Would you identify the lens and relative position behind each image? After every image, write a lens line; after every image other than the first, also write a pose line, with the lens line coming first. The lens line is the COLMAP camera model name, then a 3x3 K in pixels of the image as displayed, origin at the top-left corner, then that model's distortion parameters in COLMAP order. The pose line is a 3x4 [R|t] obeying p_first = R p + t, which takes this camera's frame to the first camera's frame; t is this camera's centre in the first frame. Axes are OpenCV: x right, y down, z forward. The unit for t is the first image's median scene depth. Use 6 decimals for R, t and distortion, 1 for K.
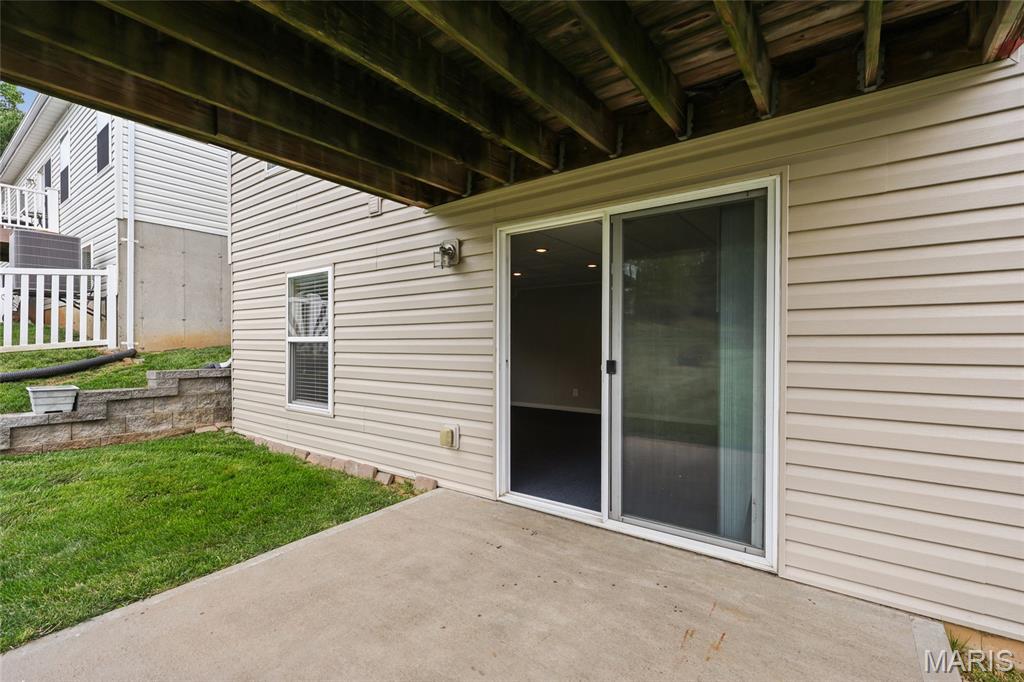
lens RADIAL K [[447.4, 0, 510.5], [0, 447.4, 343.8], [0, 0, 1]] dist [0.000588, -0.000732]
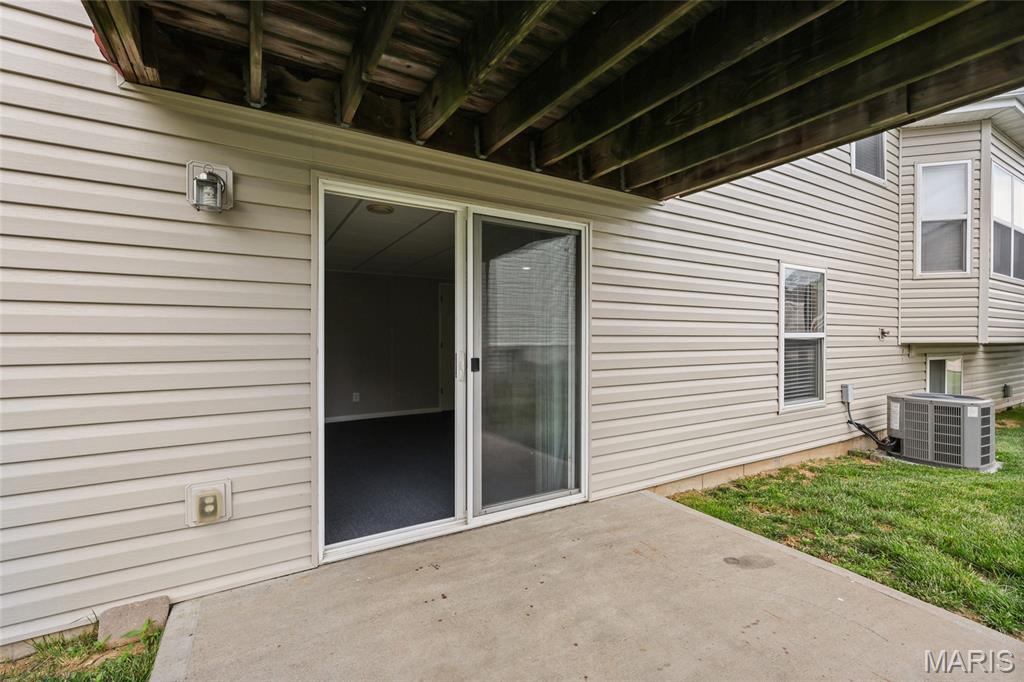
lens RADIAL K [[447.4, 0, 511.3], [0, 447.4, 336.9], [0, 0, 1]] dist [0.000588, -0.000732]
pose [[0.390578, -0.003942, 0.920562, -0.675111], [-0.002117, 0.999984, 0.005180, -0.017406], [-0.920568, -0.003972, 0.390563, 0.540237]]
